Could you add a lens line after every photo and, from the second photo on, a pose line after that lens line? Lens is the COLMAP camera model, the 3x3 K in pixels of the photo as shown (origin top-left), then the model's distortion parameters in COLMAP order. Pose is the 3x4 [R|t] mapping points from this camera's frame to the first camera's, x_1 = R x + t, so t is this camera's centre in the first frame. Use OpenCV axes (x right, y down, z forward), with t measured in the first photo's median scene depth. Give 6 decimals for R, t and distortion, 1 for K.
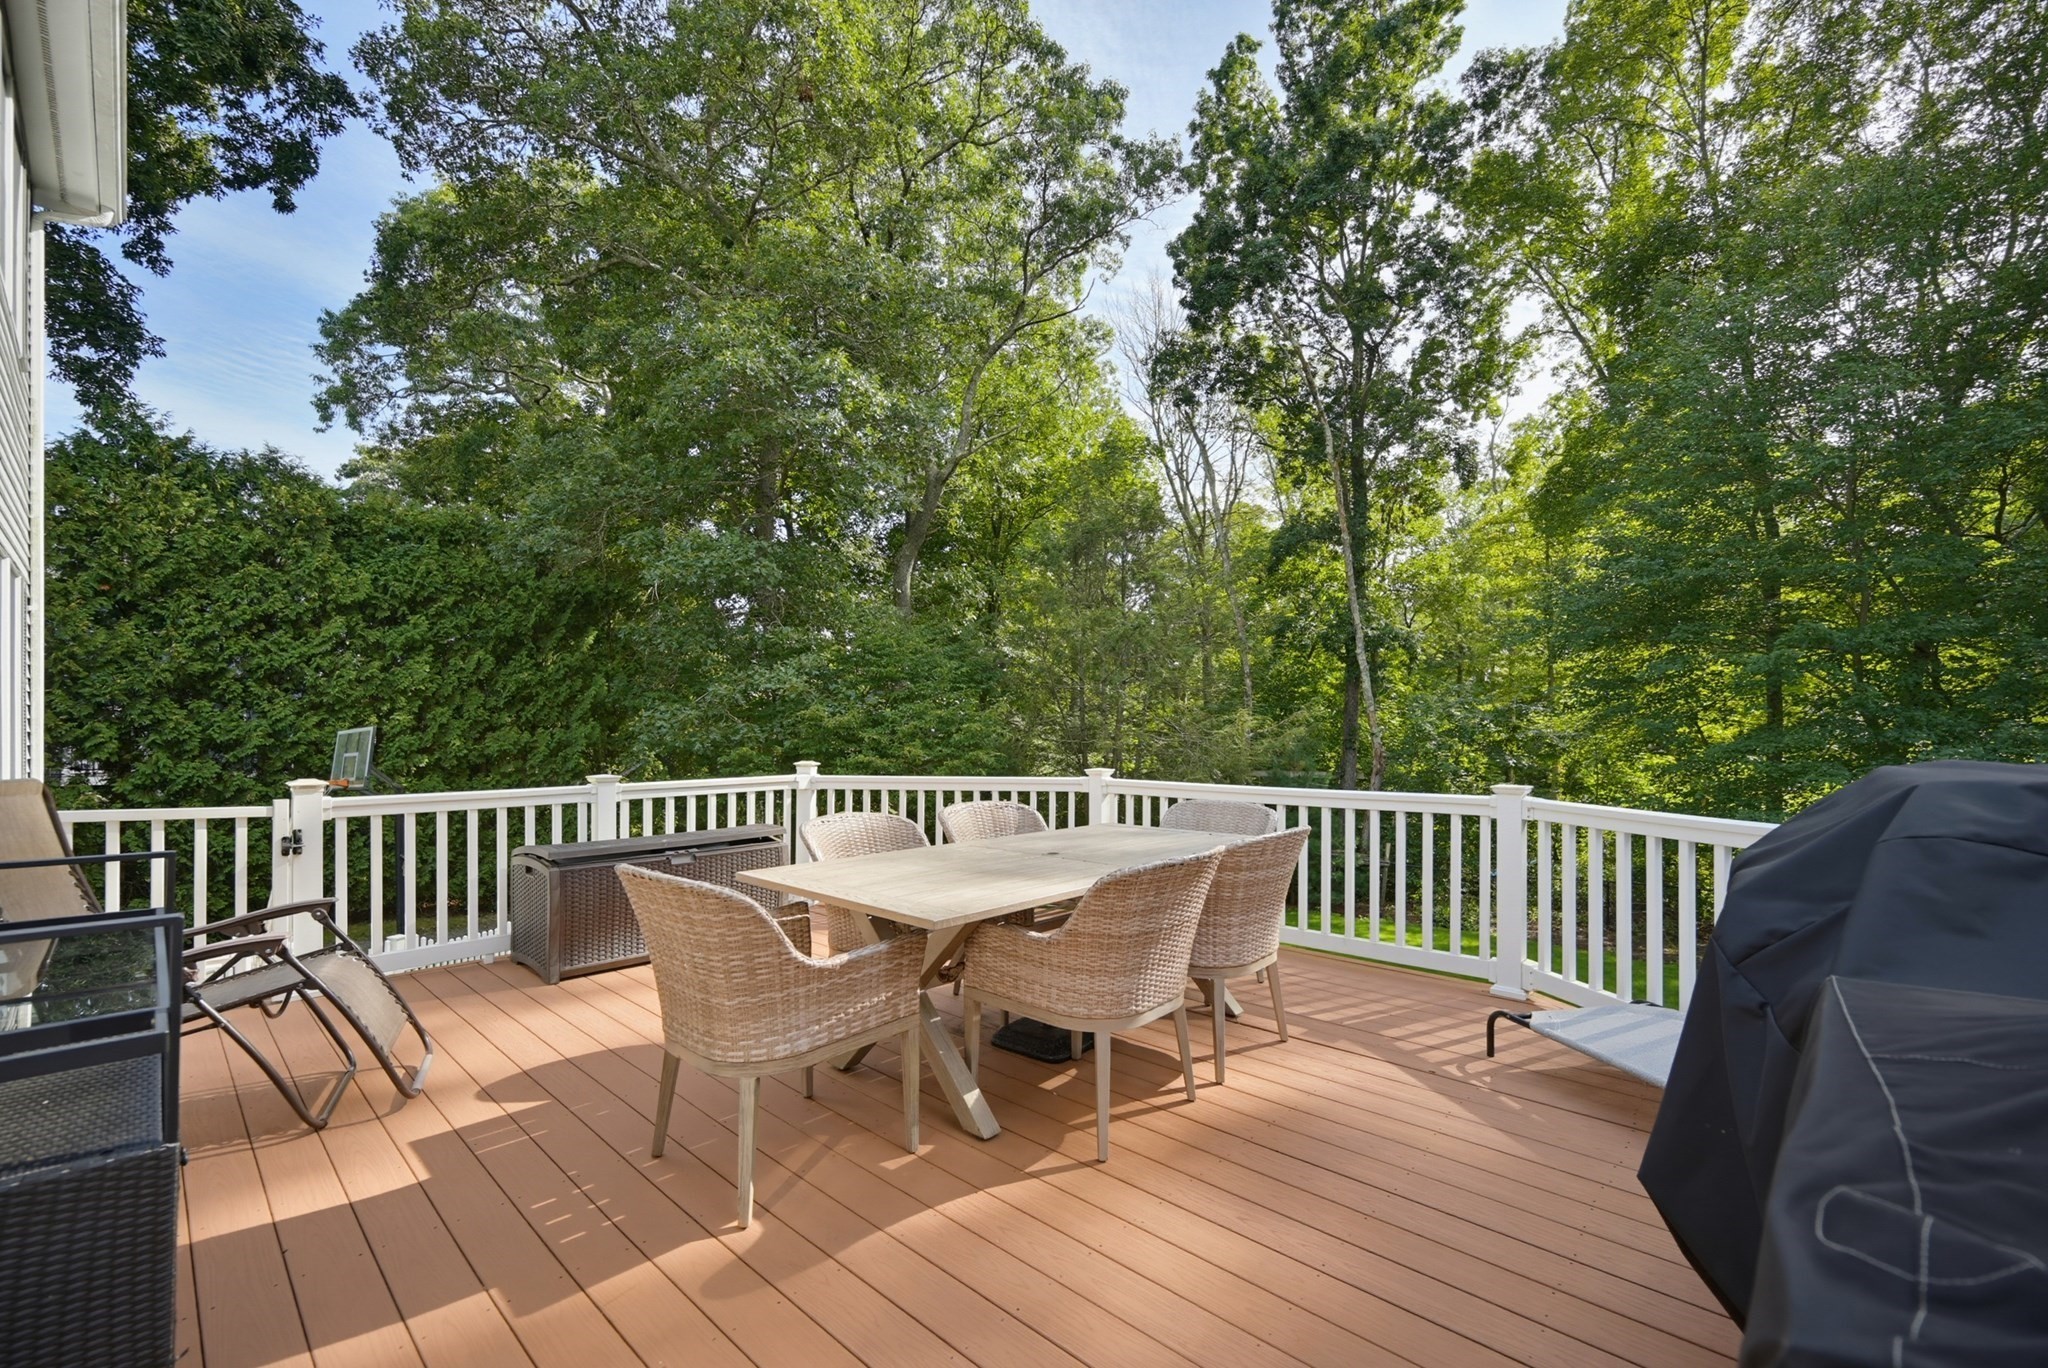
lens RADIAL K [[832.3, 0, 1019.8], [0, 832.3, 698.1], [0, 0, 1]] dist [0.016450, -0.011845]
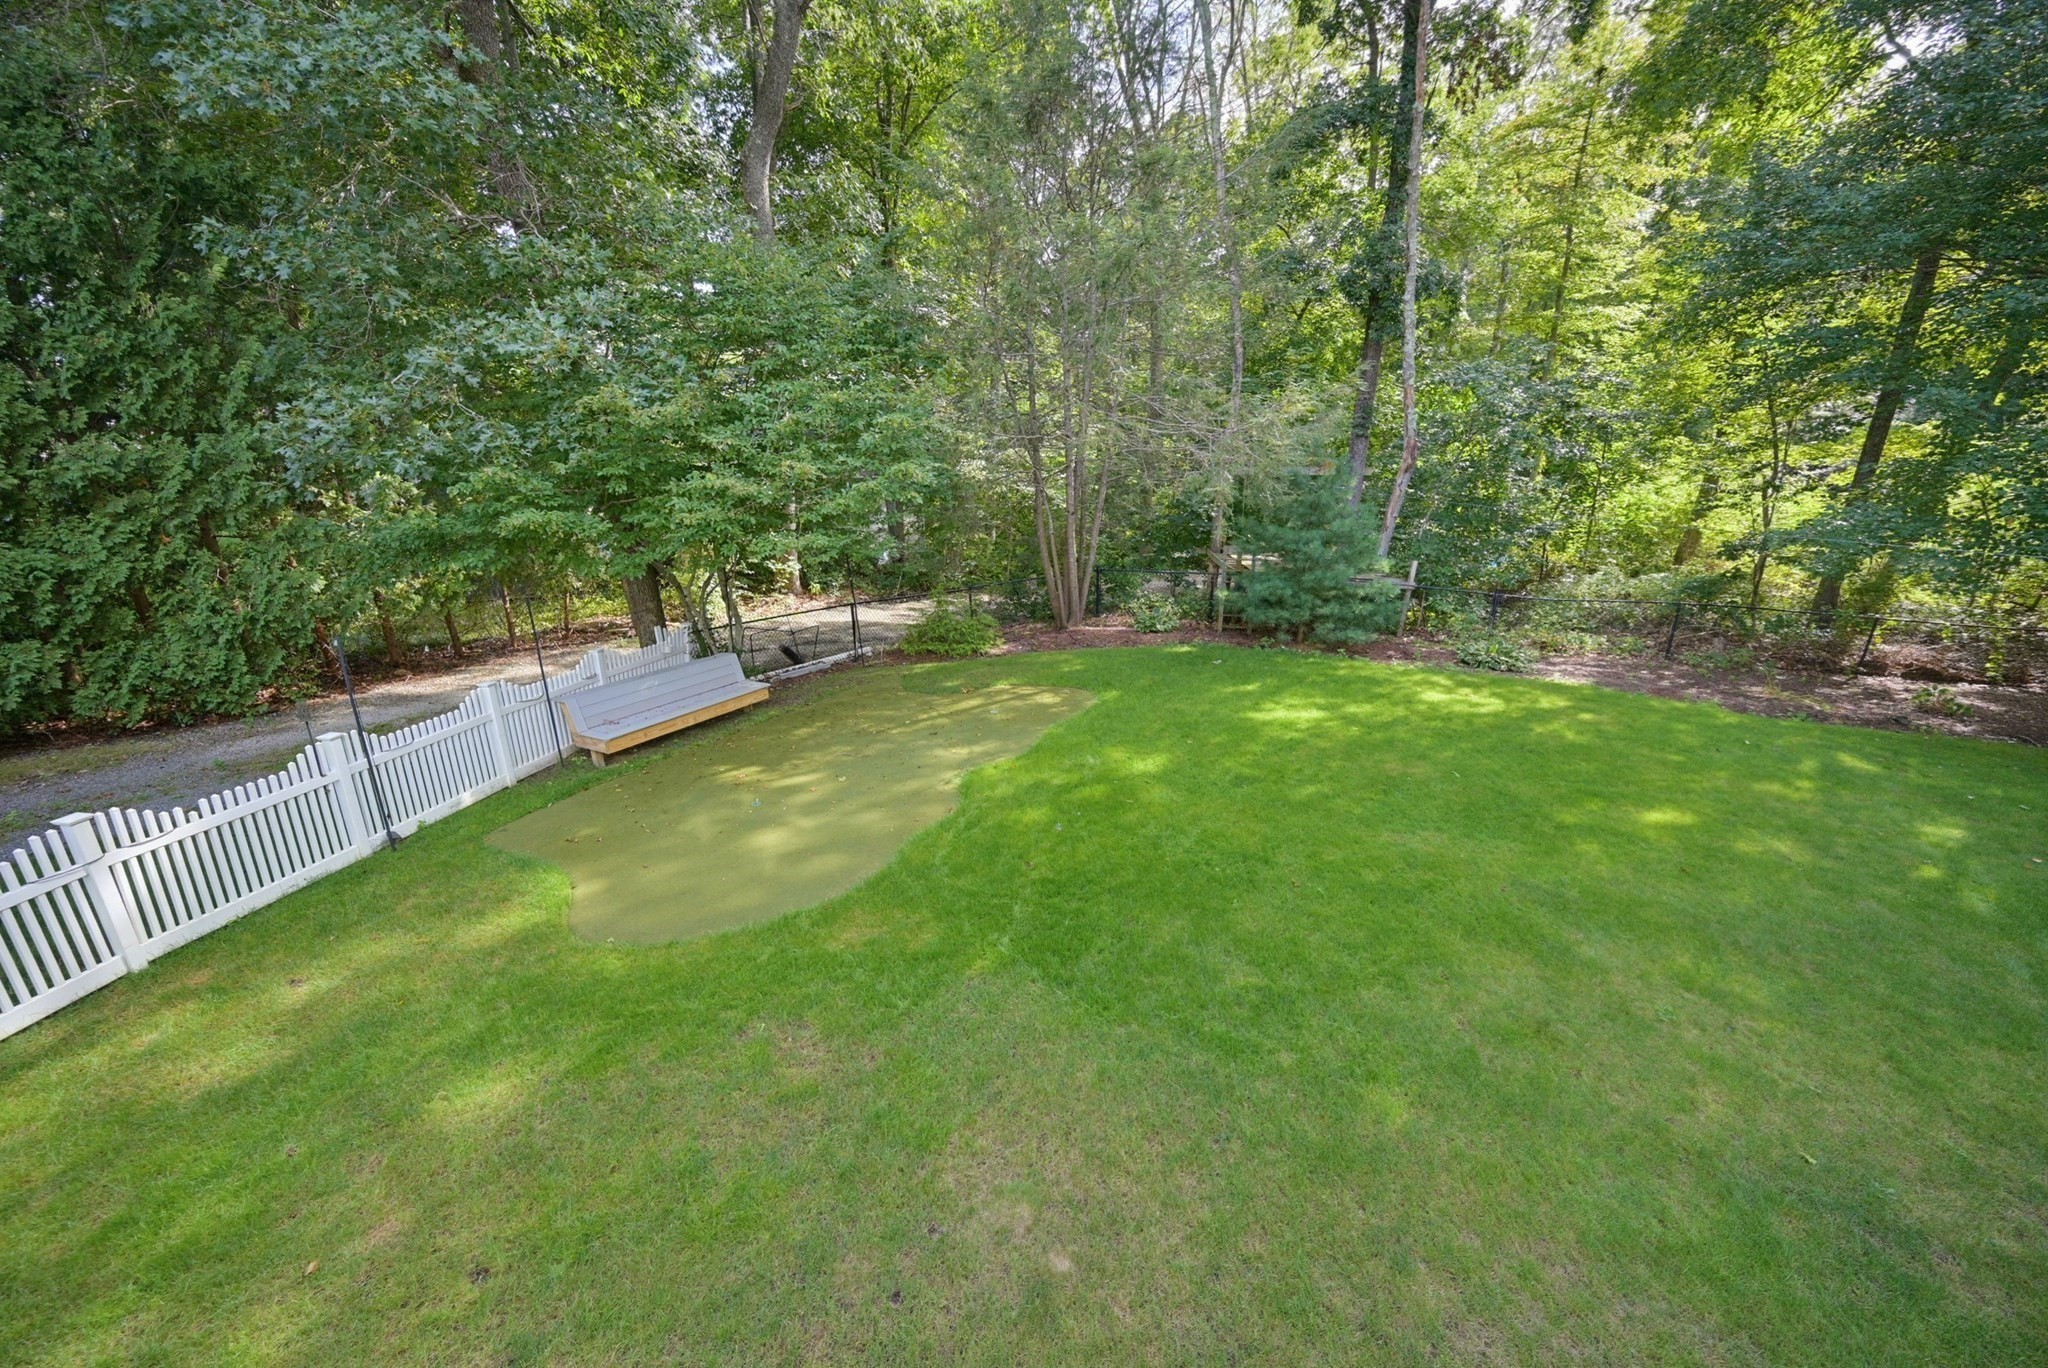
lens RADIAL K [[832.3, 0, 1019.8], [0, 832.3, 698.1], [0, 0, 1]] dist [0.016450, -0.011845]
pose [[0.992825, -0.054079, 0.106644, -0.039504], [0.012109, 0.932768, 0.360274, 0.005191], [-0.118958, -0.356398, 0.926731, 0.337632]]
